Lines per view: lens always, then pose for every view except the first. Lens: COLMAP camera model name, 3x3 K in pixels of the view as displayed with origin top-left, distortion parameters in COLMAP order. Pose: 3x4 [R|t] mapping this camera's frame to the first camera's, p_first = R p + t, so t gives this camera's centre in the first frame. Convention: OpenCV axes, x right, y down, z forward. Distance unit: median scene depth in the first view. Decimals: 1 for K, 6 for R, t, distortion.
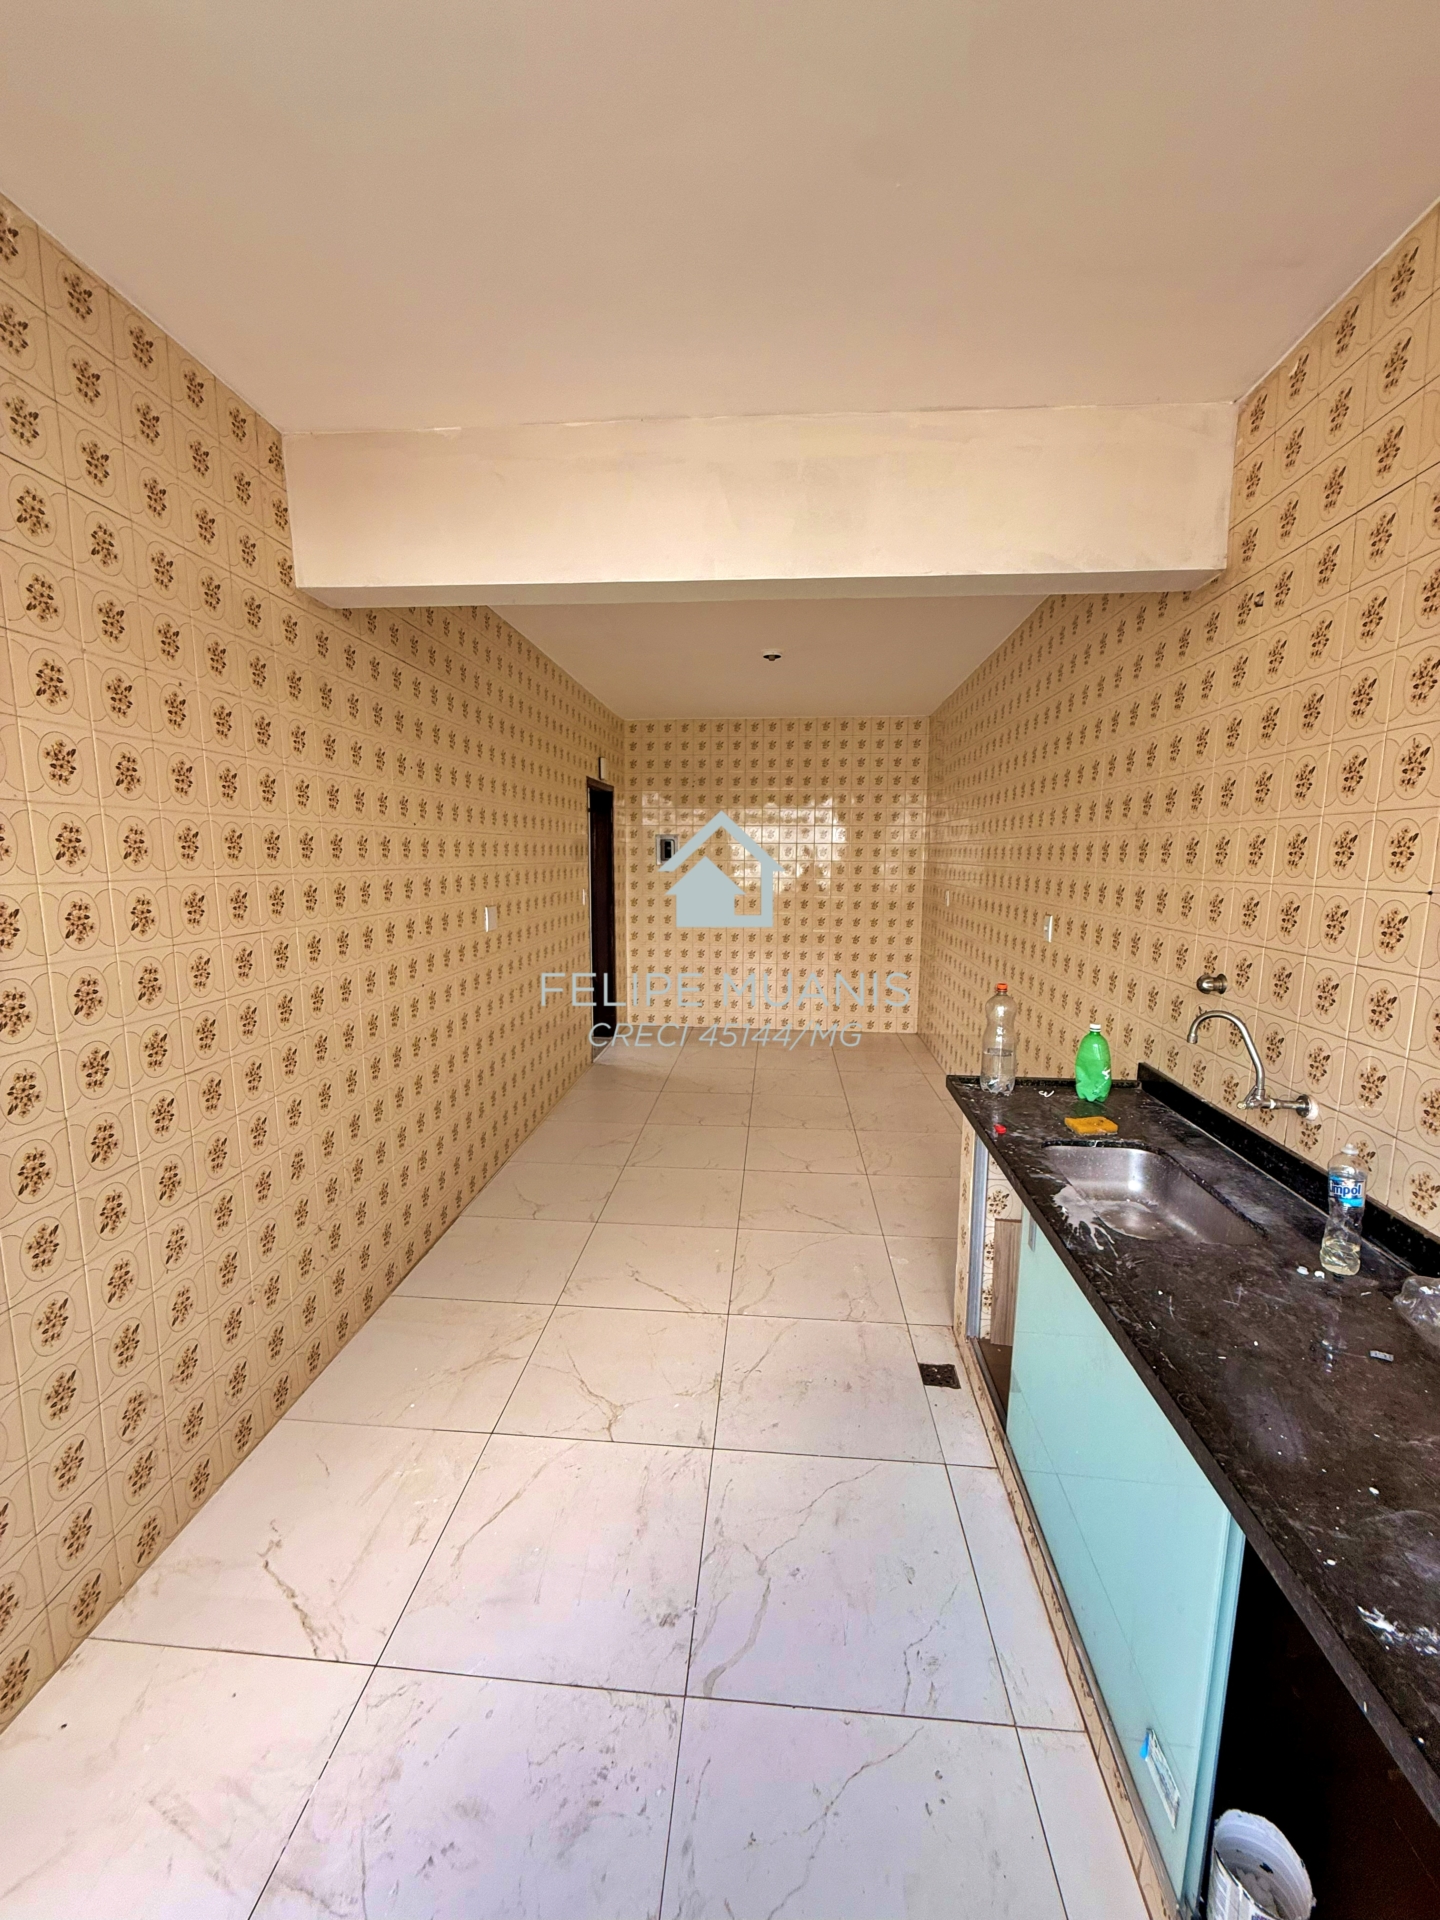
lens RADIAL K [[766.4, 0, 720.0], [0, 766.4, 960.0], [0, 0, 1]] dist [-0.002187, -0.000198]
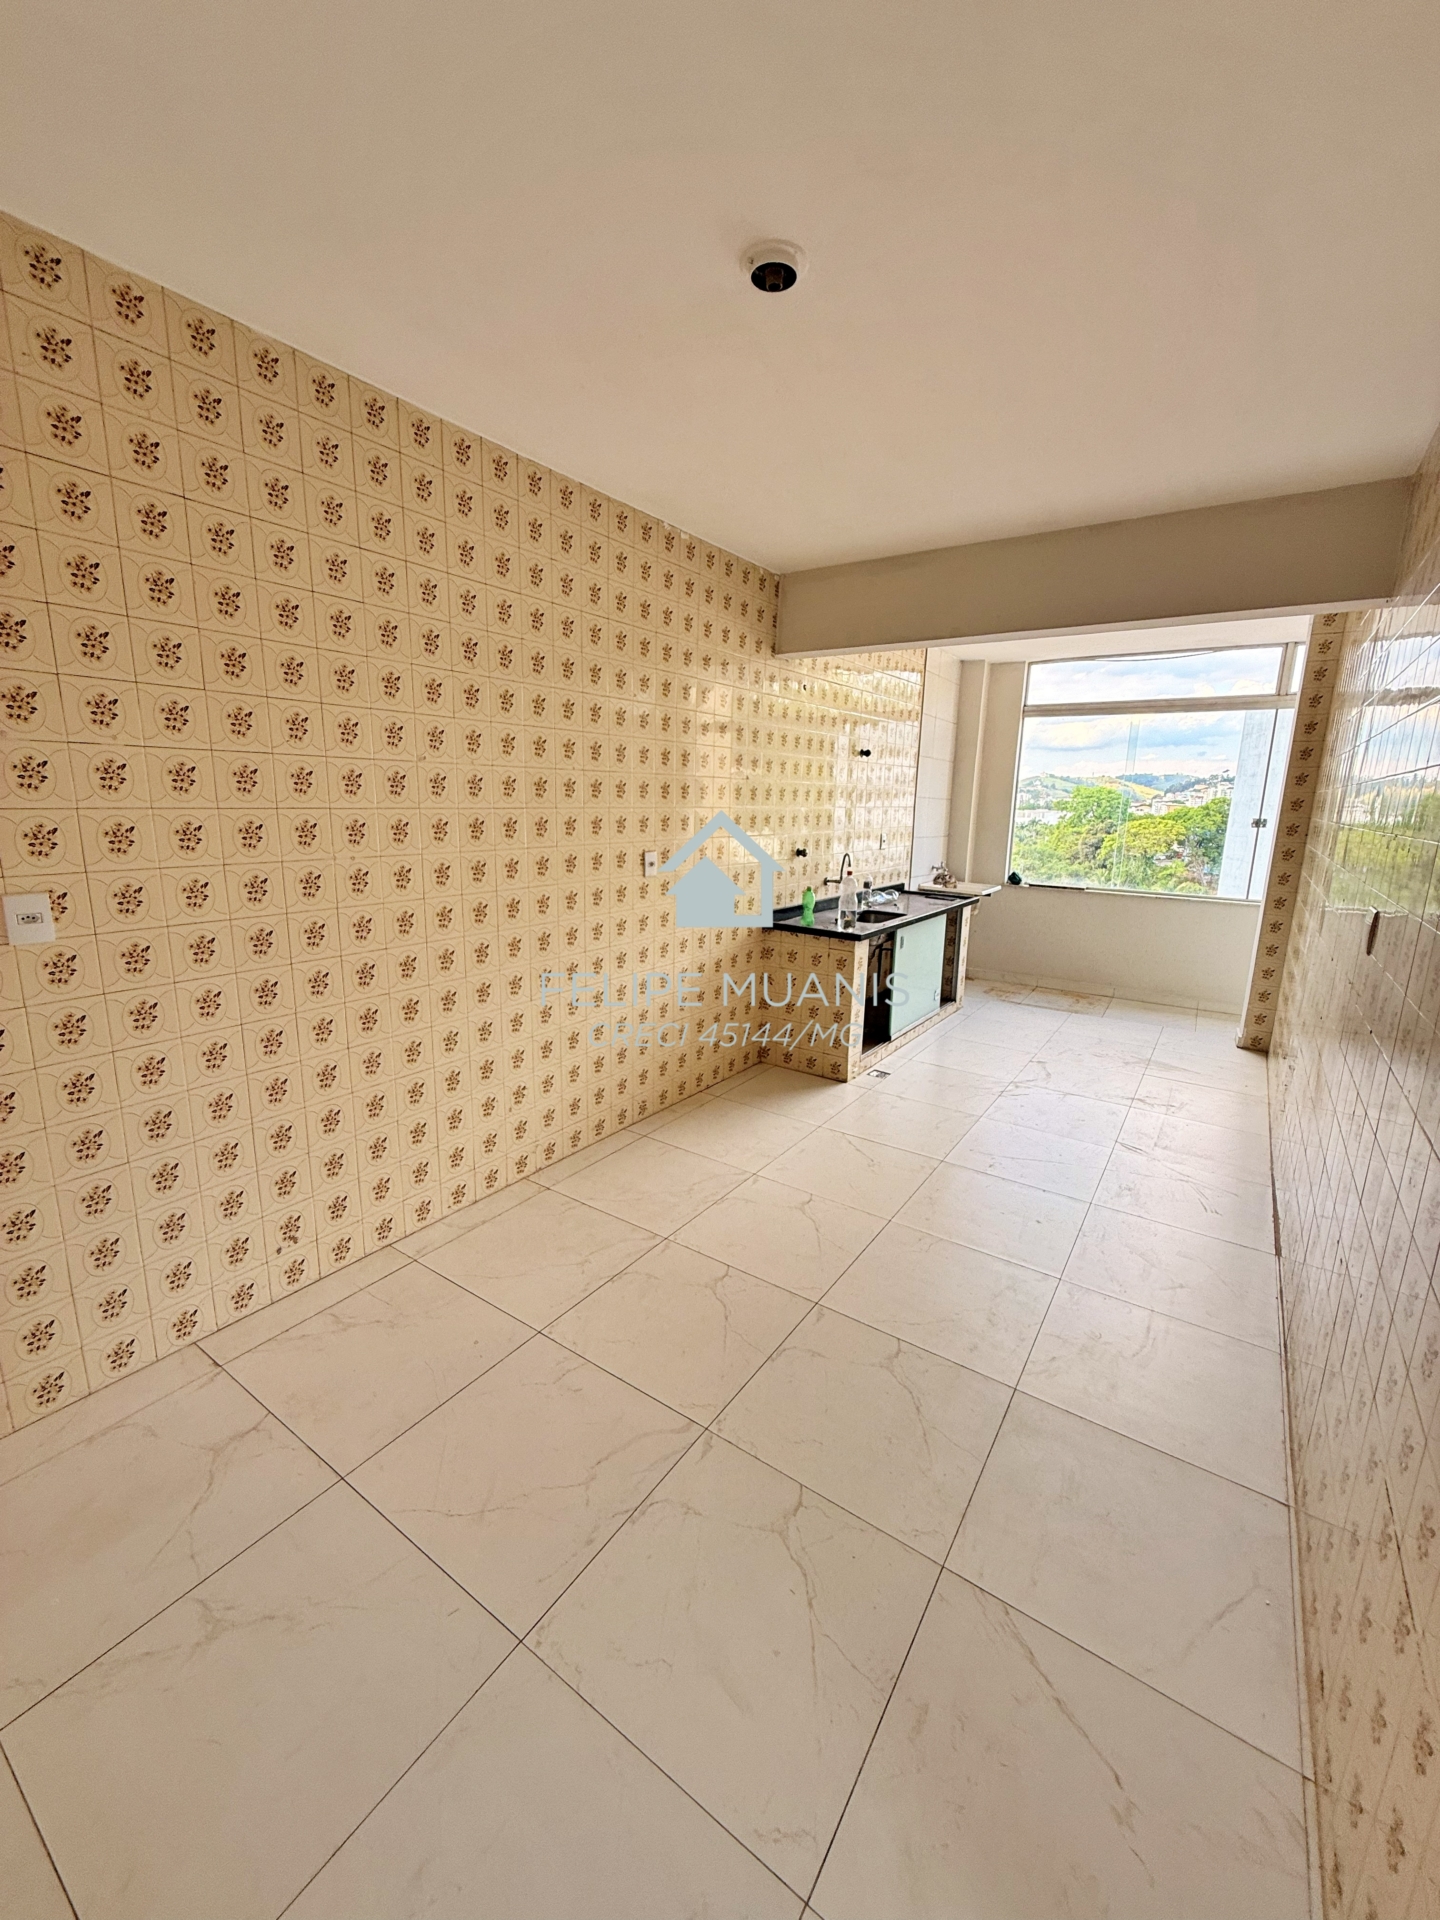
lens RADIAL K [[766.4, 0, 720.0], [0, 766.4, 960.0], [0, 0, 1]] dist [-0.002187, -0.000198]
pose [[-0.868217, -0.121089, 0.481182, -0.266991], [0.047178, 0.945225, 0.322992, -0.376360], [-0.493936, 0.303129, -0.814948, 2.765565]]
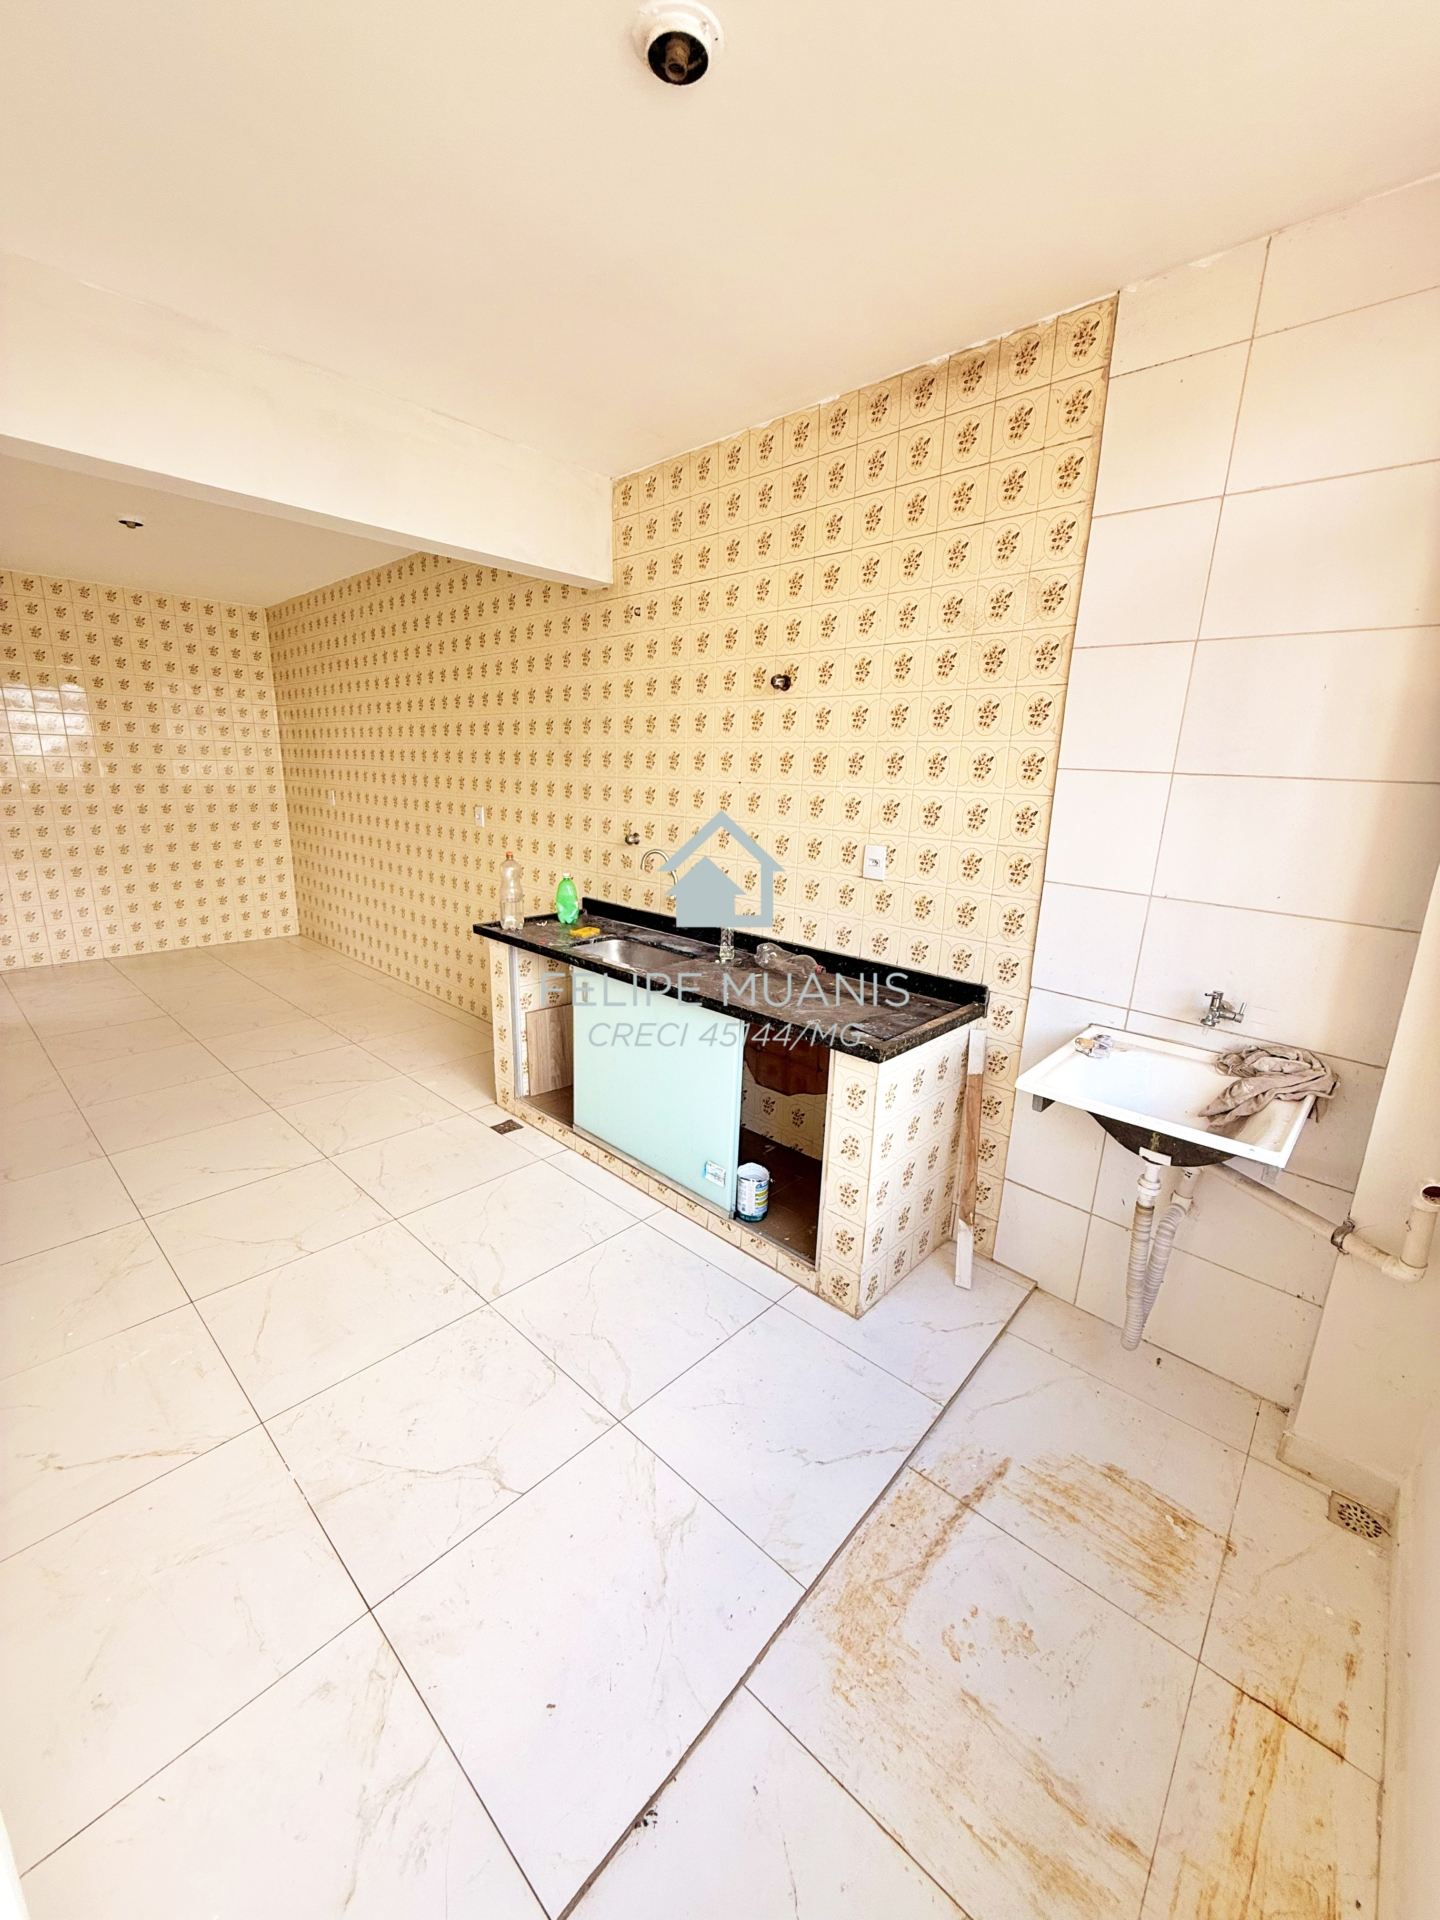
lens RADIAL K [[766.4, 0, 720.0], [0, 766.4, 960.0], [0, 0, 1]] dist [-0.002187, -0.000198]
pose [[0.619292, -0.177993, 0.764719, -0.535867], [0.082847, 0.983342, 0.161787, 0.032246], [-0.780777, -0.036839, 0.623722, -0.211399]]
